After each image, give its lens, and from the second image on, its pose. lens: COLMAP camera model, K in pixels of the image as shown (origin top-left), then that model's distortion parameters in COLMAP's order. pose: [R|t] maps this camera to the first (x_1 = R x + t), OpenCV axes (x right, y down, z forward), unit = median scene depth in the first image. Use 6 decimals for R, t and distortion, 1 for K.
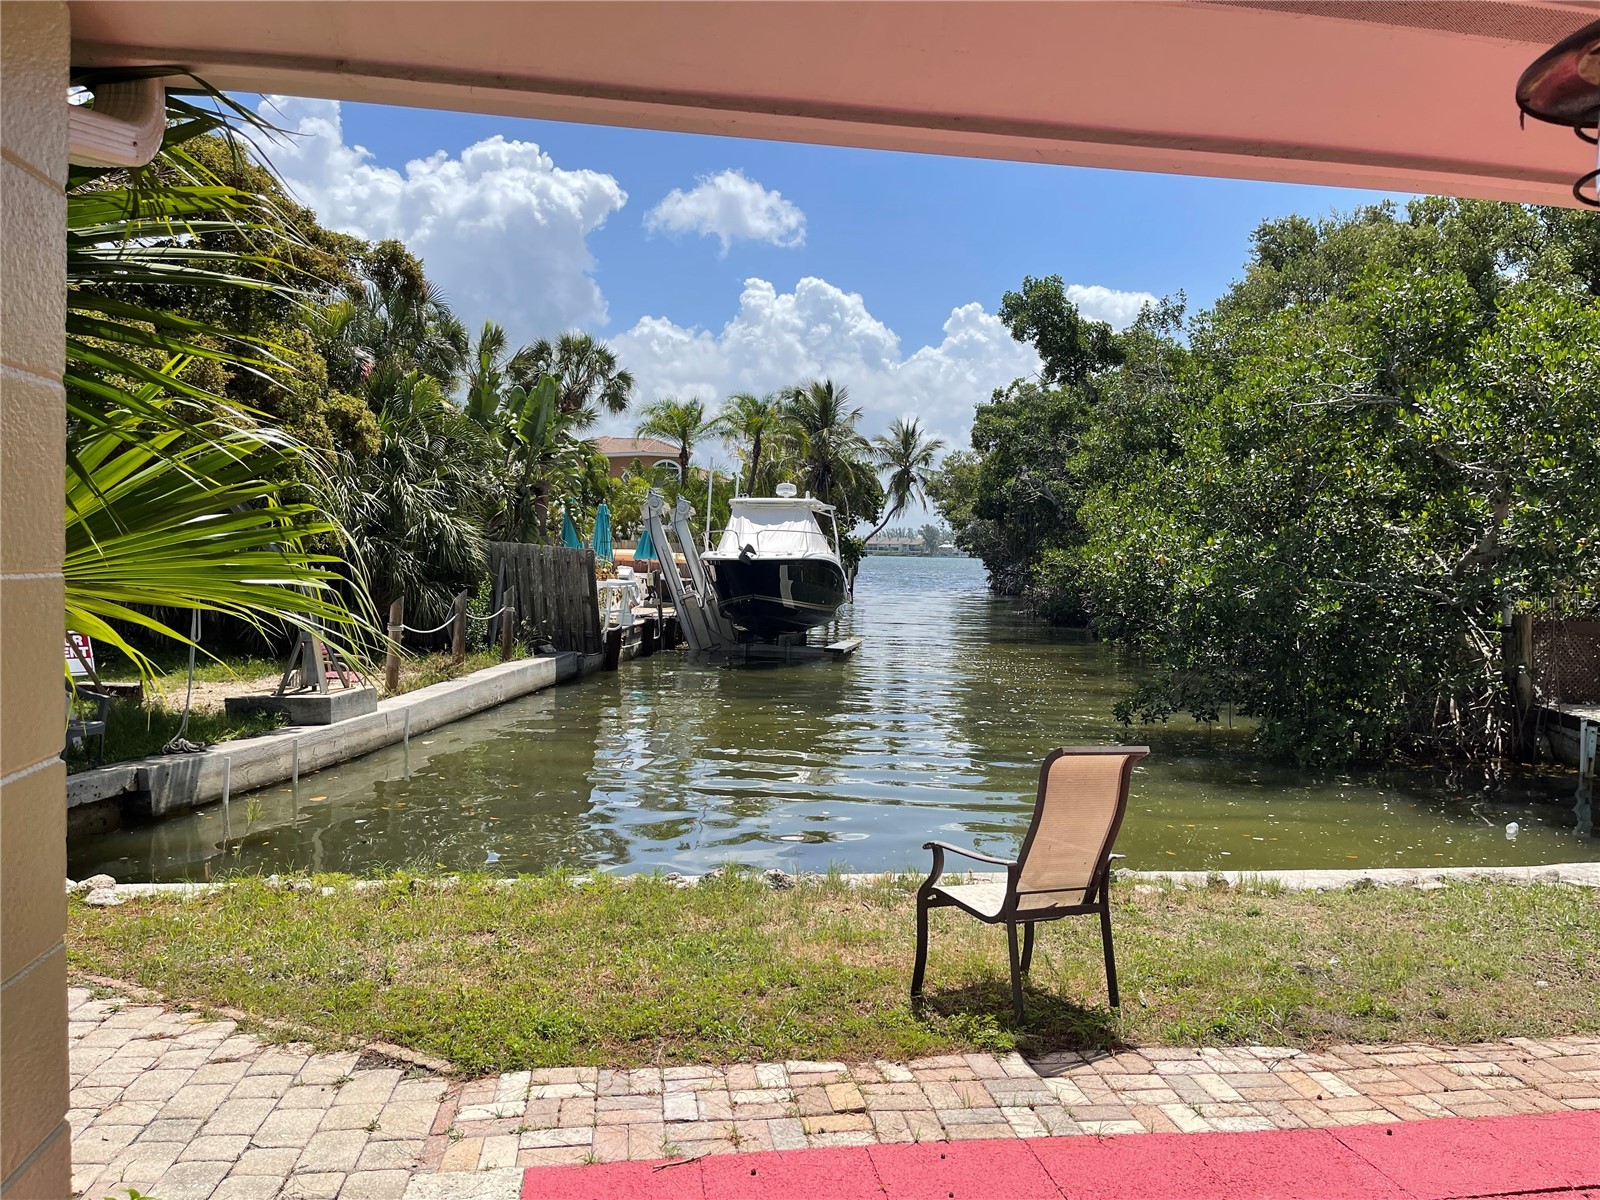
lens RADIAL K [[1237.3, 0, 813.0], [0, 1237.3, 605.8], [0, 0, 1]] dist [0.057611, -0.002703]
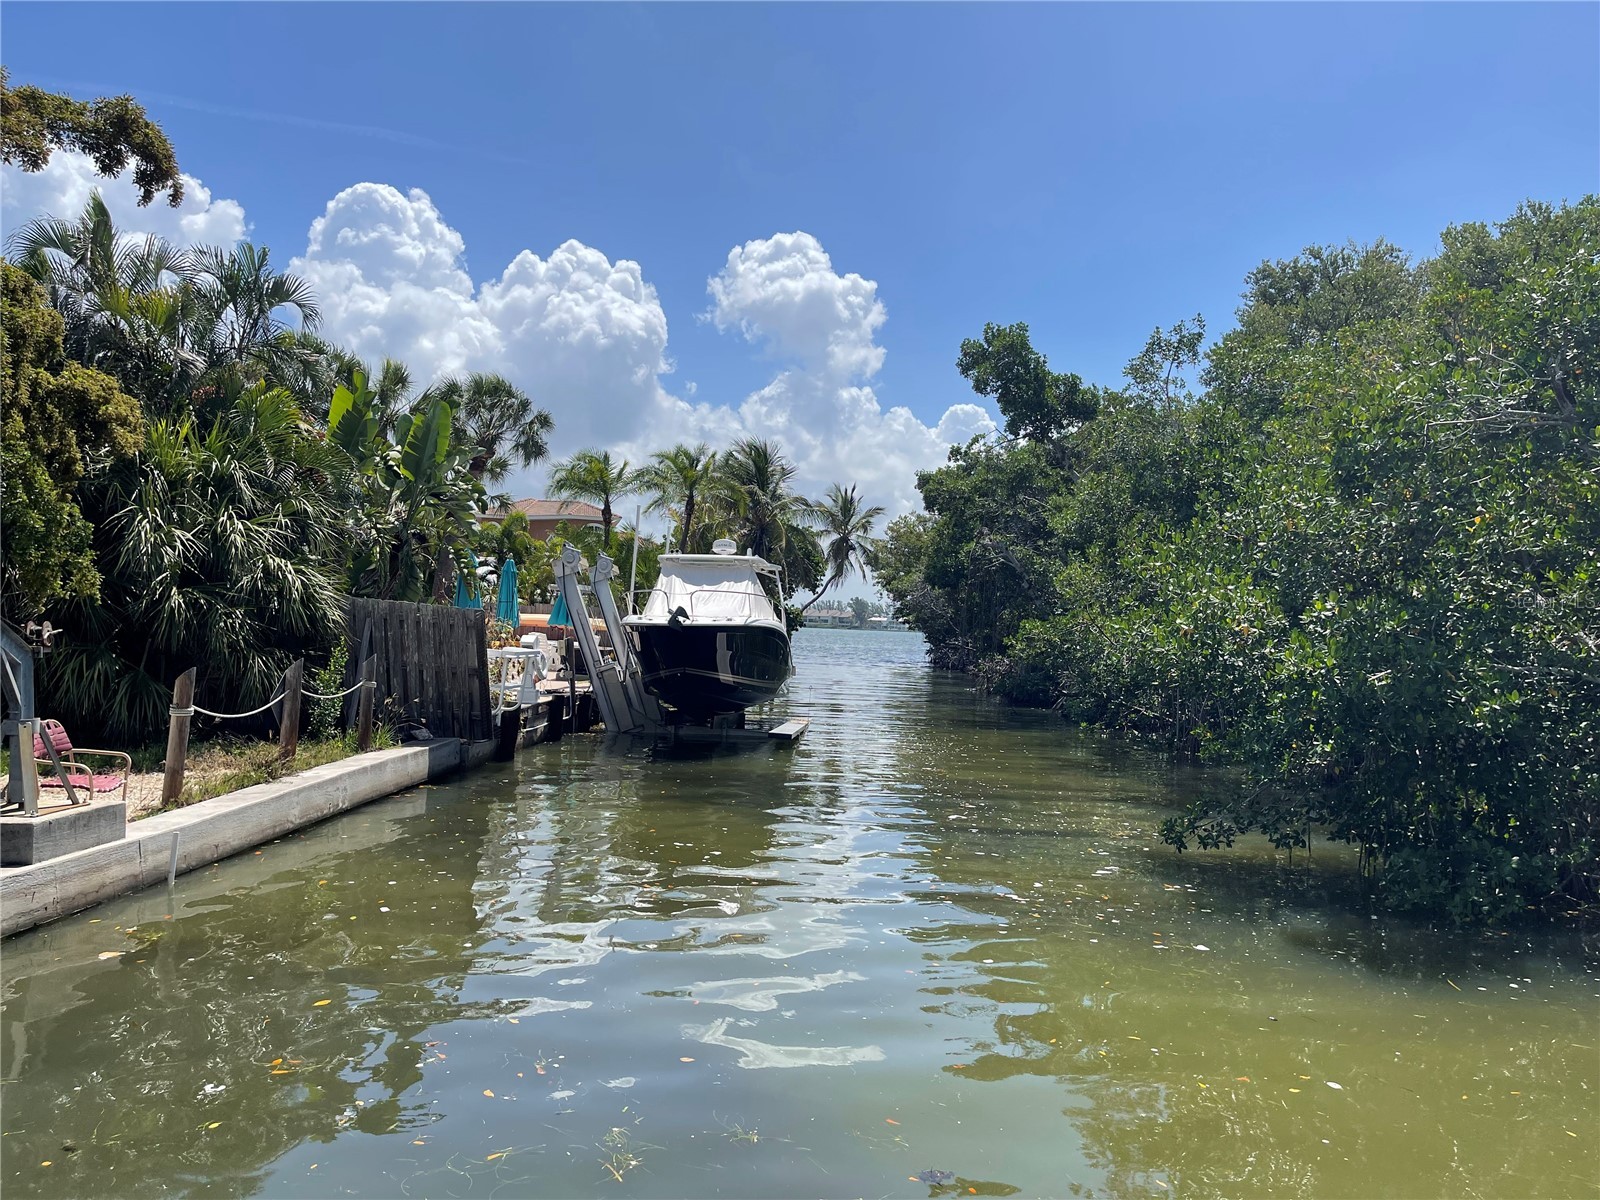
lens RADIAL K [[1237.3, 0, 813.0], [0, 1237.3, 605.8], [0, 0, 1]] dist [0.057611, -0.002703]
pose [[0.998241, 0.015482, 0.057226, -0.009432], [-0.012142, 0.998227, -0.058273, -0.002905], [-0.058026, 0.057475, 0.996659, 0.147153]]
